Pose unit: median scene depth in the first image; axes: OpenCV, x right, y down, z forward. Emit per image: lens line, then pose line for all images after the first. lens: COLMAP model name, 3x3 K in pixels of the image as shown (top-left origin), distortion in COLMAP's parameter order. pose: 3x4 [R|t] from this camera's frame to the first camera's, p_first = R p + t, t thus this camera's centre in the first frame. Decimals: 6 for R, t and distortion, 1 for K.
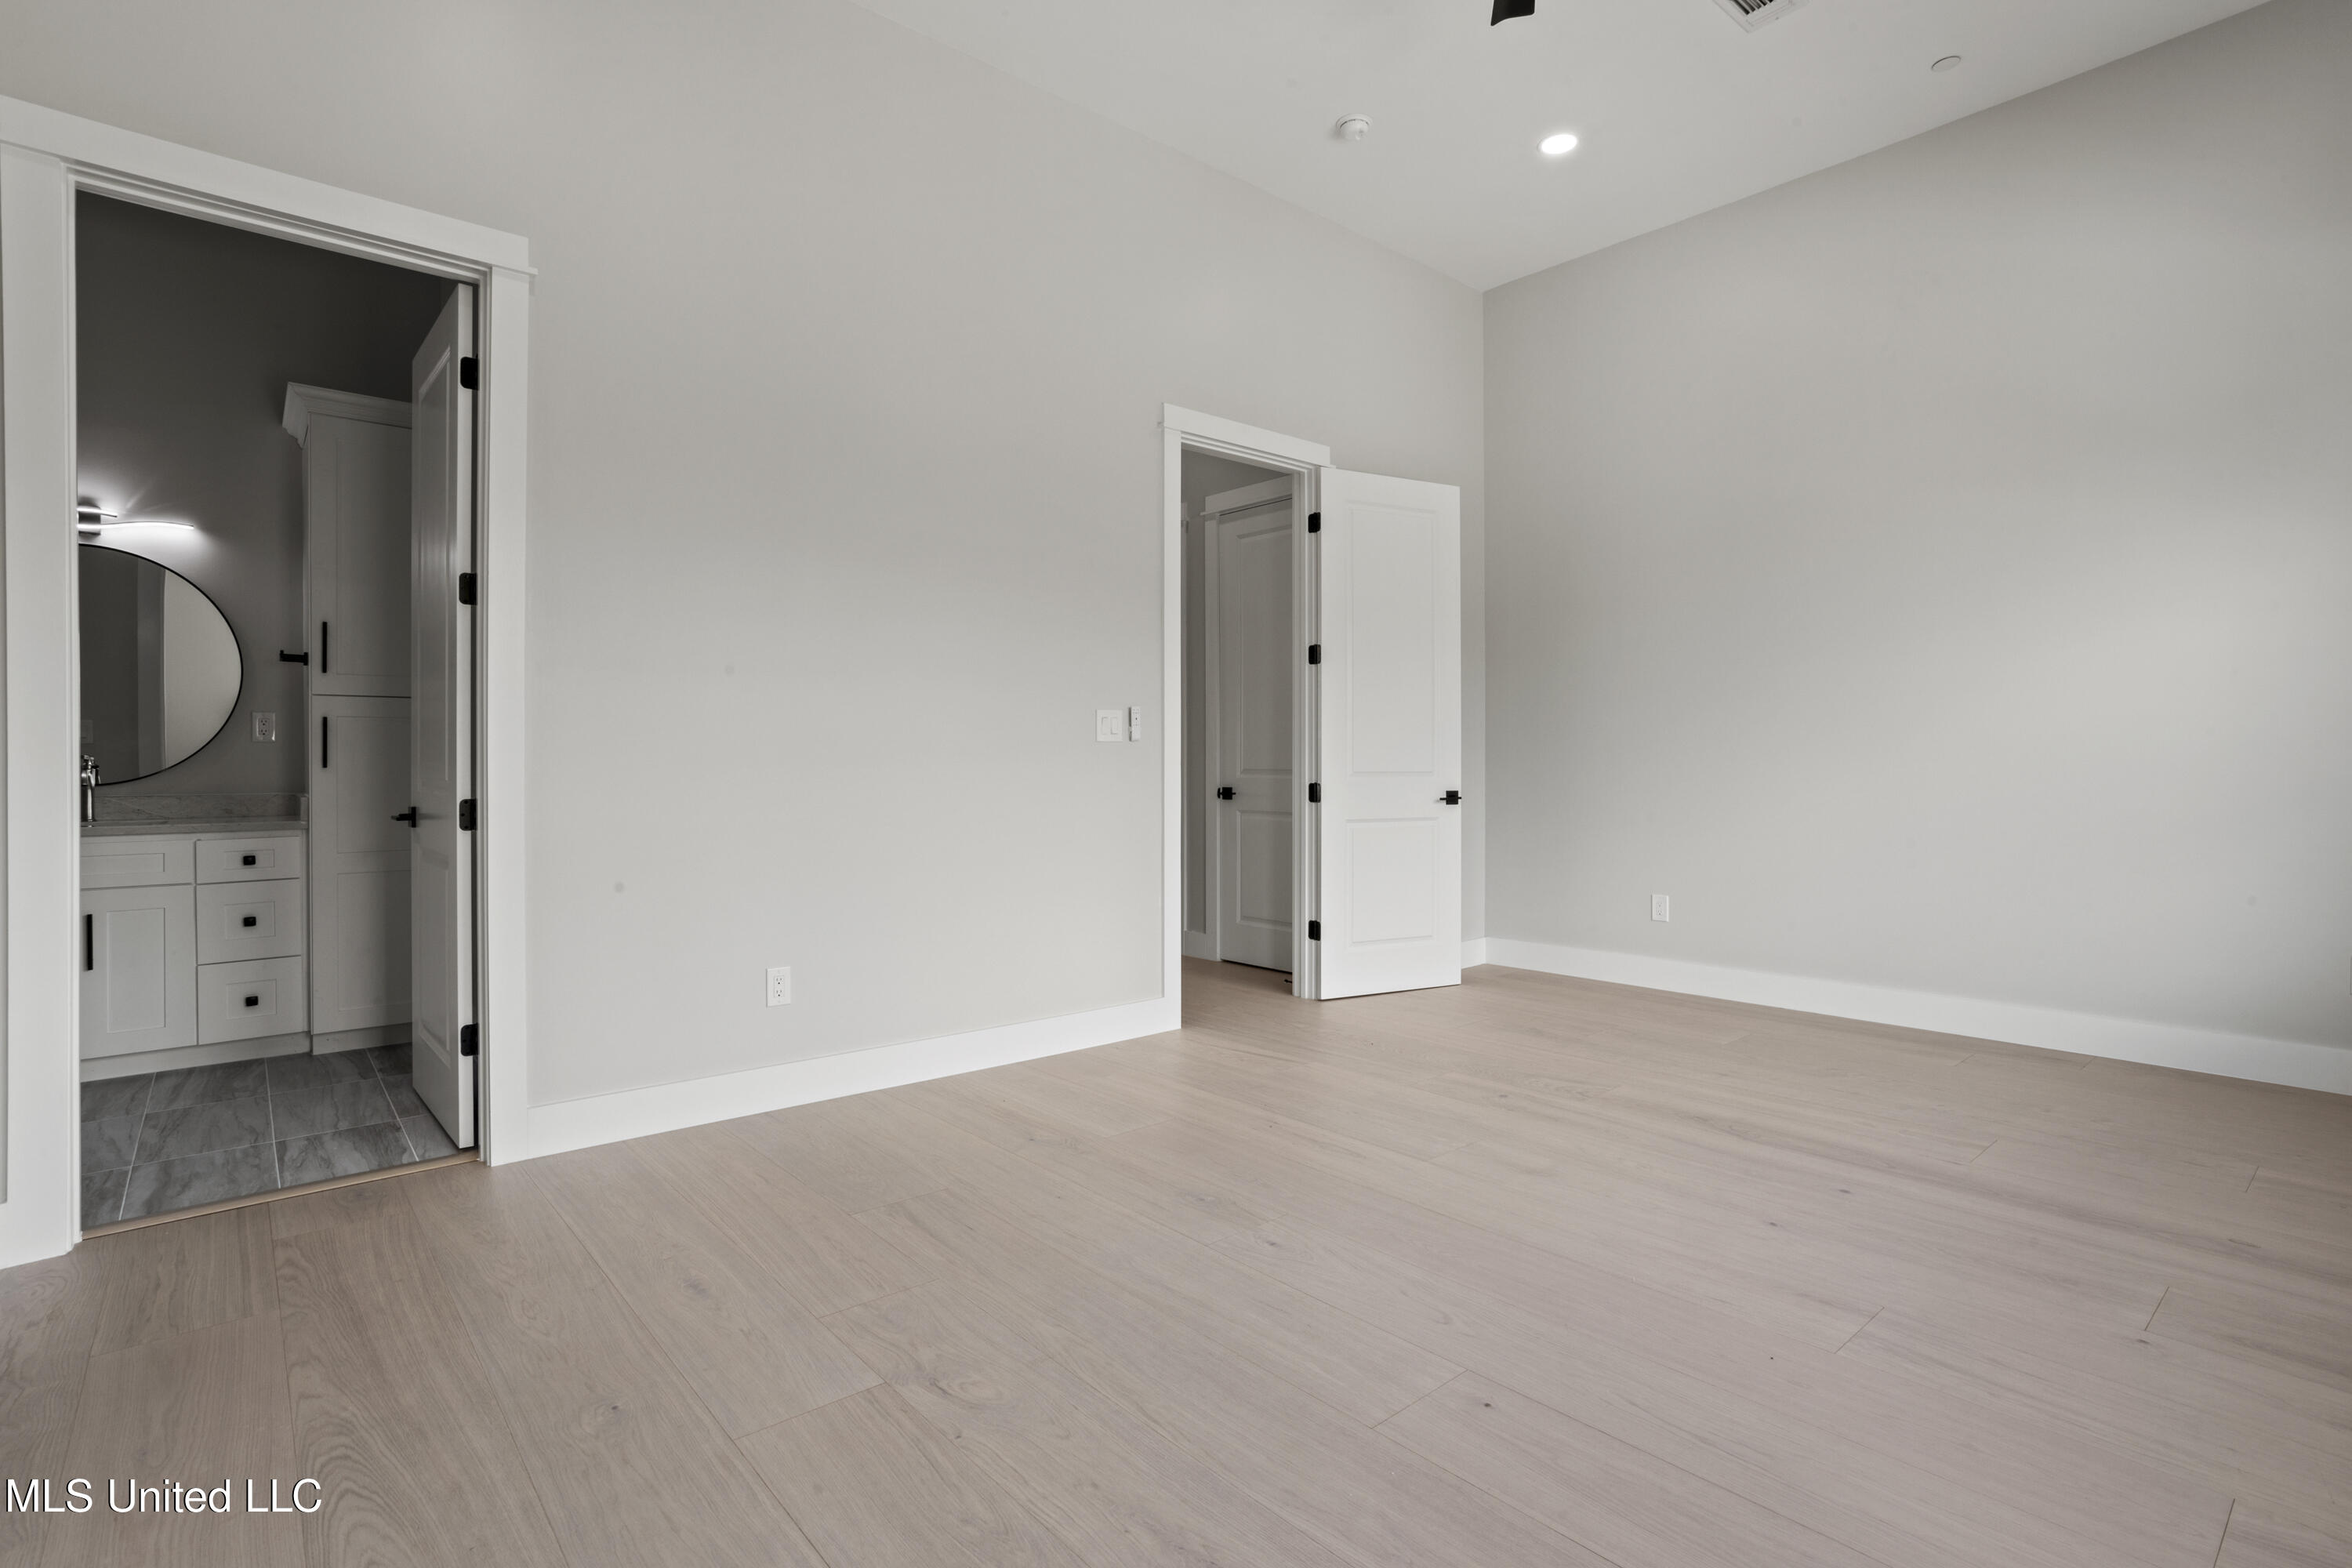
lens RADIAL K [[1132.0, 0, 1170.5], [0, 1132.0, 776.9], [0, 0, 1]] dist [-0.056282, 0.029949]
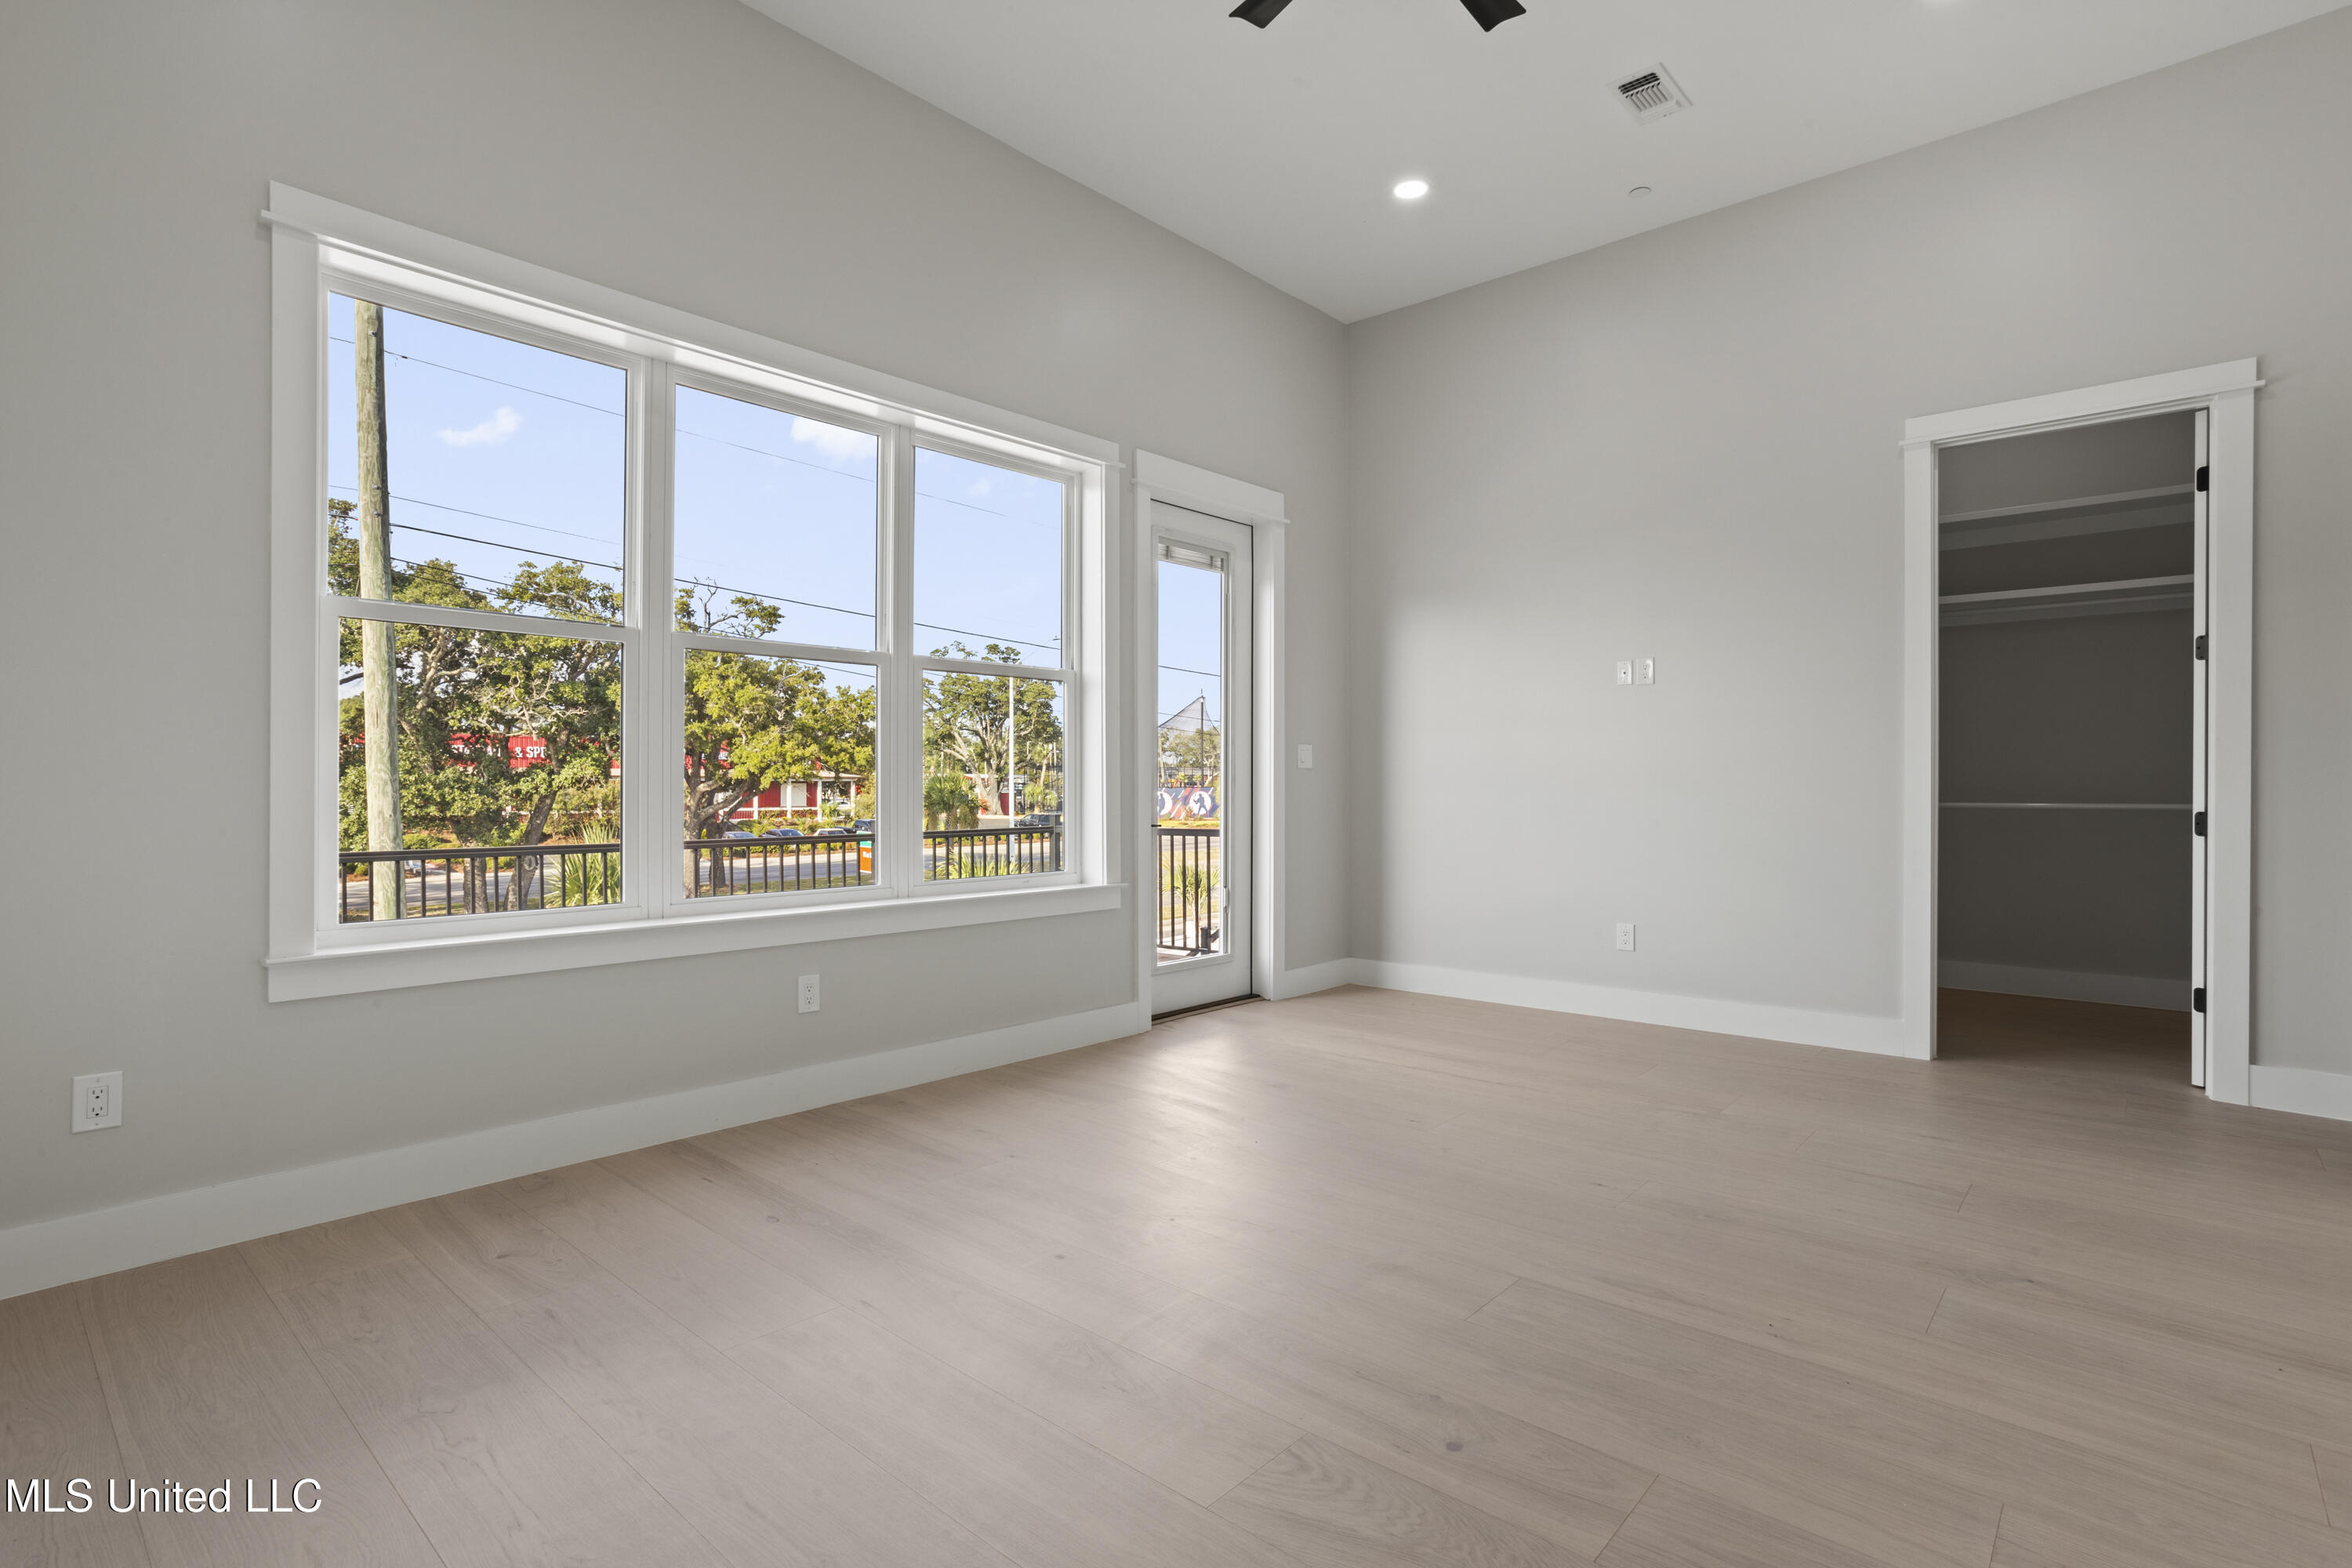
lens RADIAL K [[1132.0, 0, 1170.5], [0, 1132.0, 776.9], [0, 0, 1]] dist [-0.056282, 0.029949]
pose [[-0.992107, 0.001427, -0.125386, 0.659751], [0.000402, 0.999966, 0.008195, -0.032521], [0.125393, 0.008080, -0.992074, 2.006793]]
